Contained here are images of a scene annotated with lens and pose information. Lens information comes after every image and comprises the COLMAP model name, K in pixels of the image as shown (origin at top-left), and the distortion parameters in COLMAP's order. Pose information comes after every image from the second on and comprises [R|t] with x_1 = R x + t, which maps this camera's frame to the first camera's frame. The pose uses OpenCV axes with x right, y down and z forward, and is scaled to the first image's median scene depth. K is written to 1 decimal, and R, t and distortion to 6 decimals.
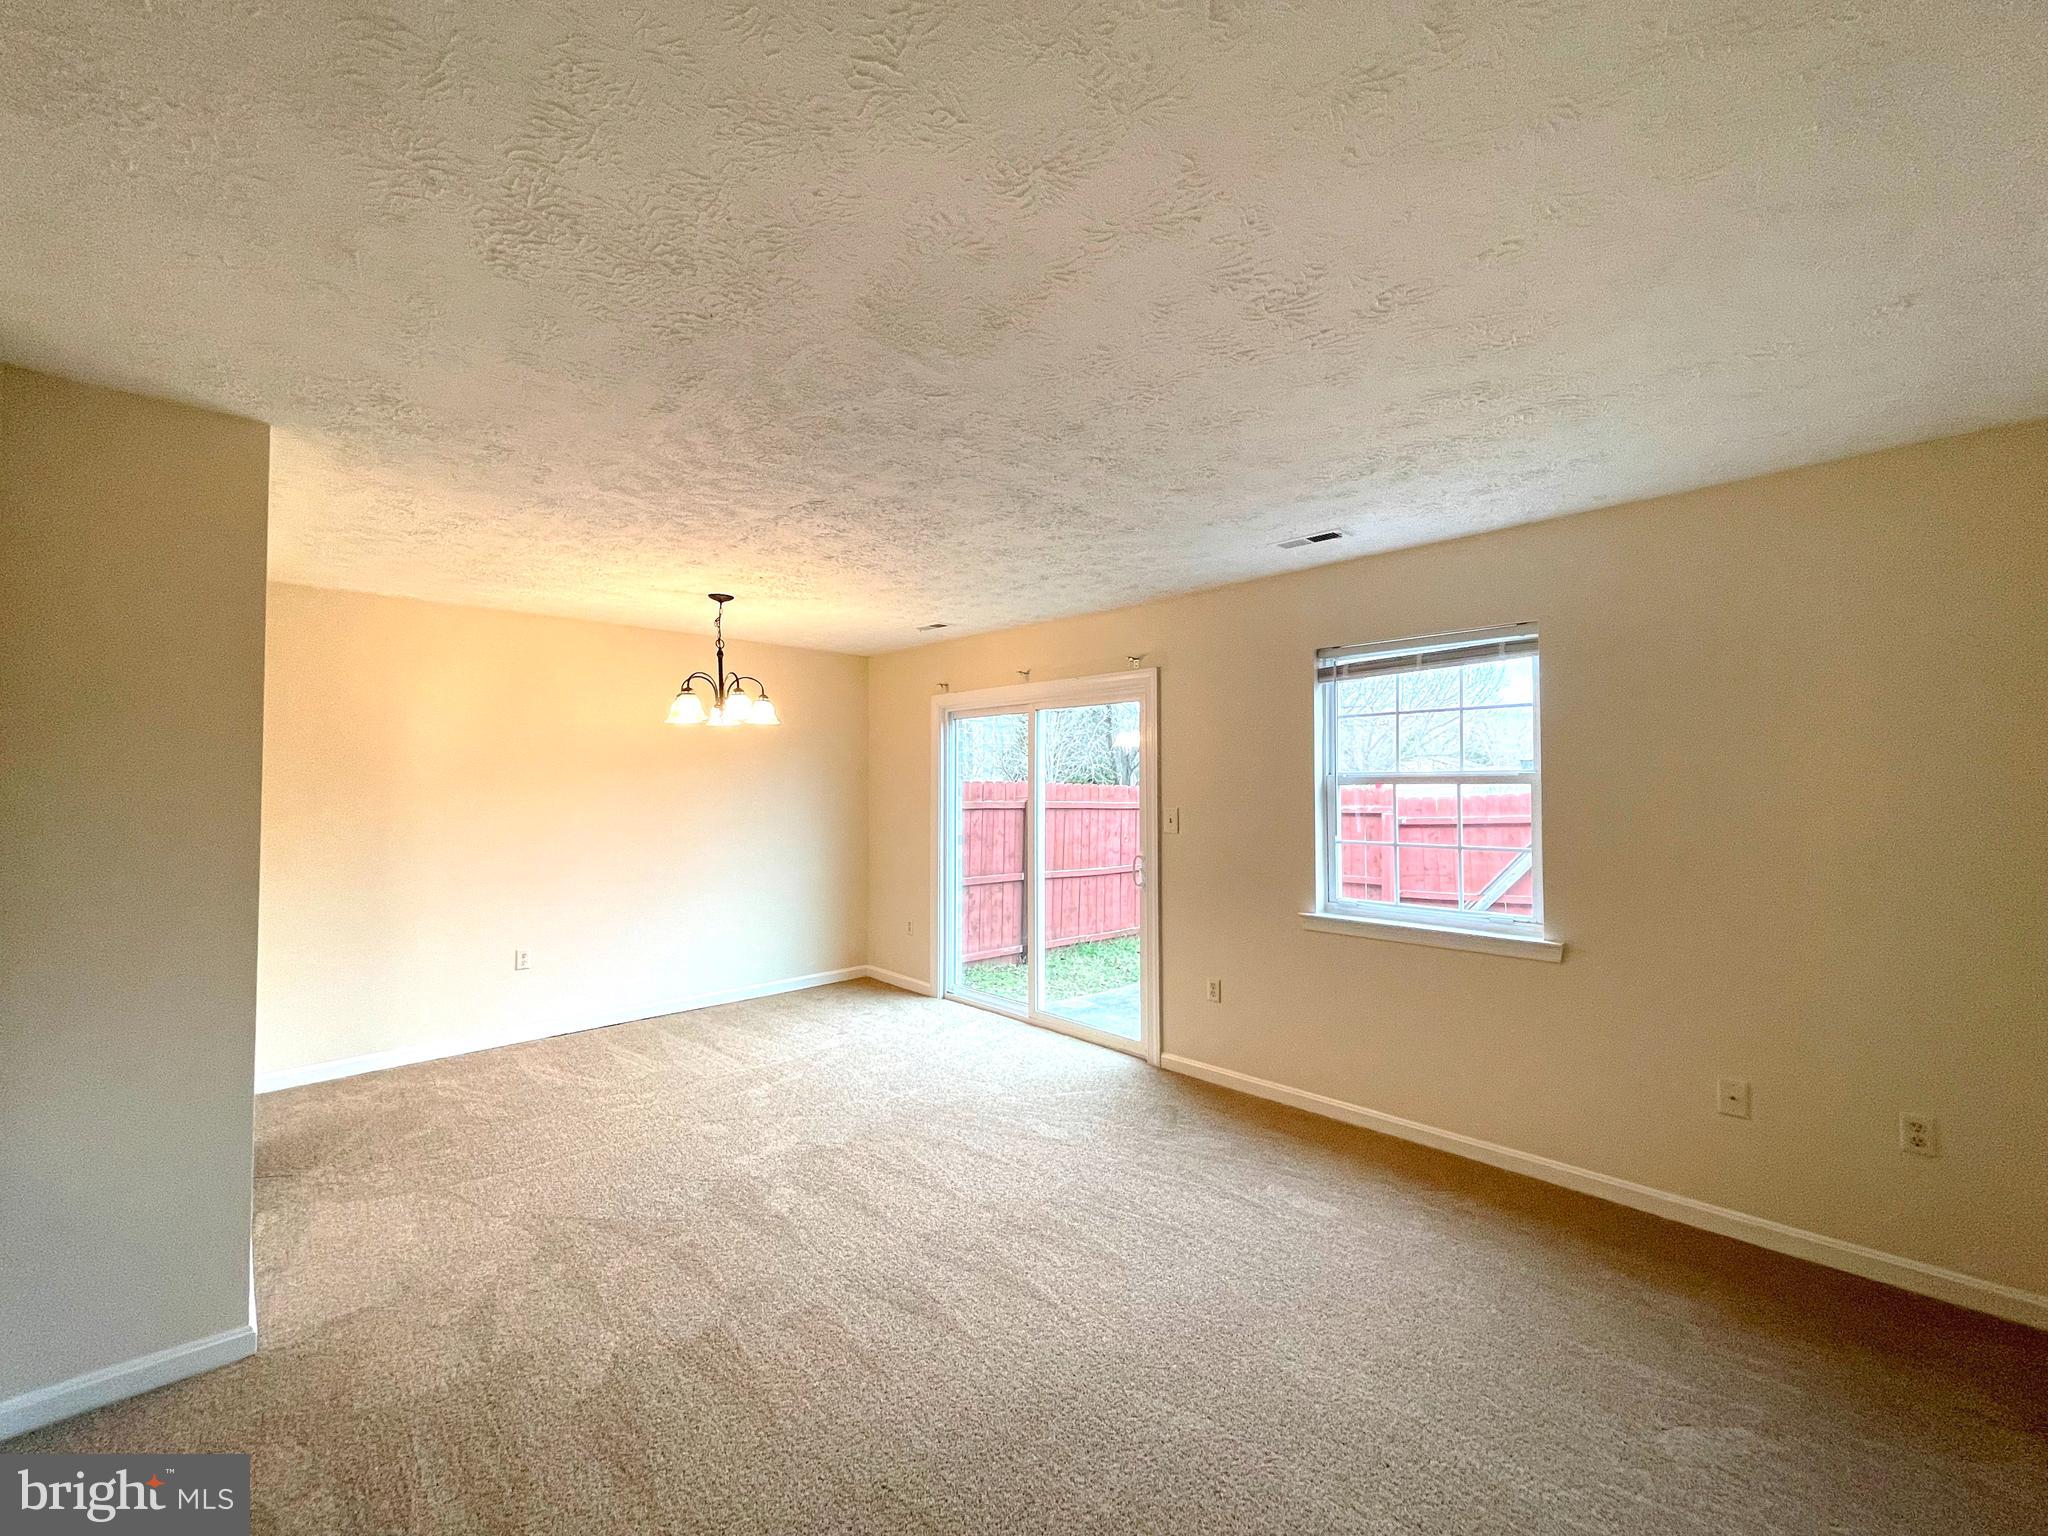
lens RADIAL K [[830.9, 0, 1033.9], [0, 830.9, 765.6], [0, 0, 1]] dist [-0.009933, 0.000344]
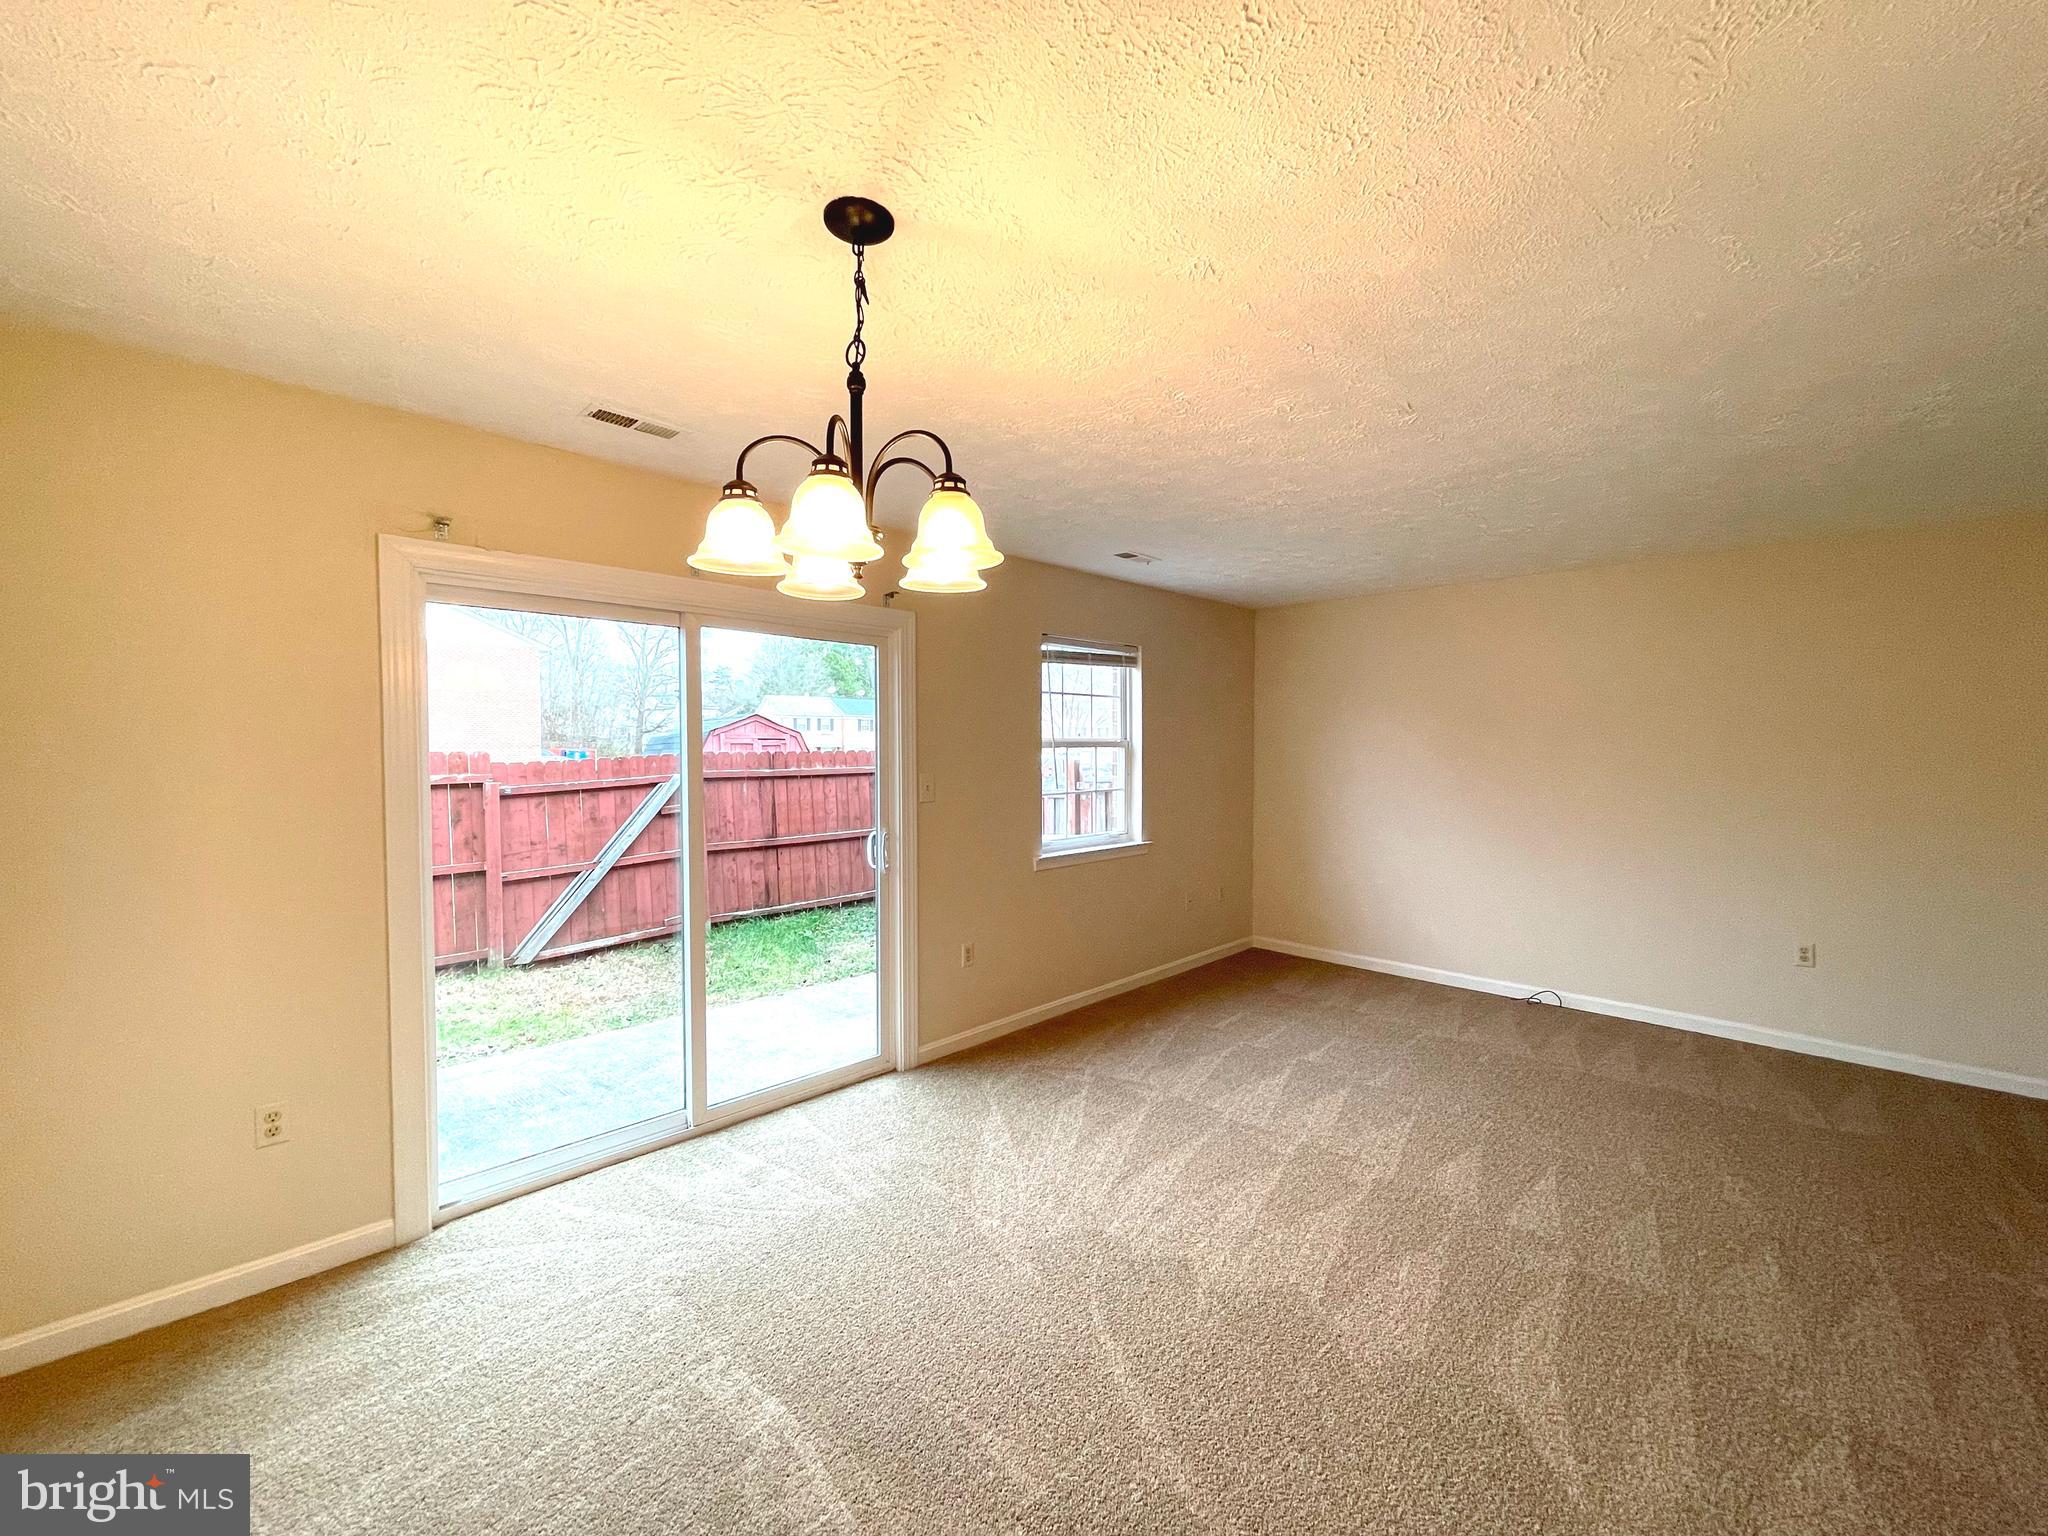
lens RADIAL K [[830.9, 0, 1026.1], [0, 830.9, 768.2], [0, 0, 1]] dist [-0.009933, 0.000344]
pose [[-0.011277, -0.035423, 0.999309, -0.424204], [-0.017260, 0.999230, 0.035225, 0.004551], [-0.999787, -0.016850, -0.011880, 0.511130]]
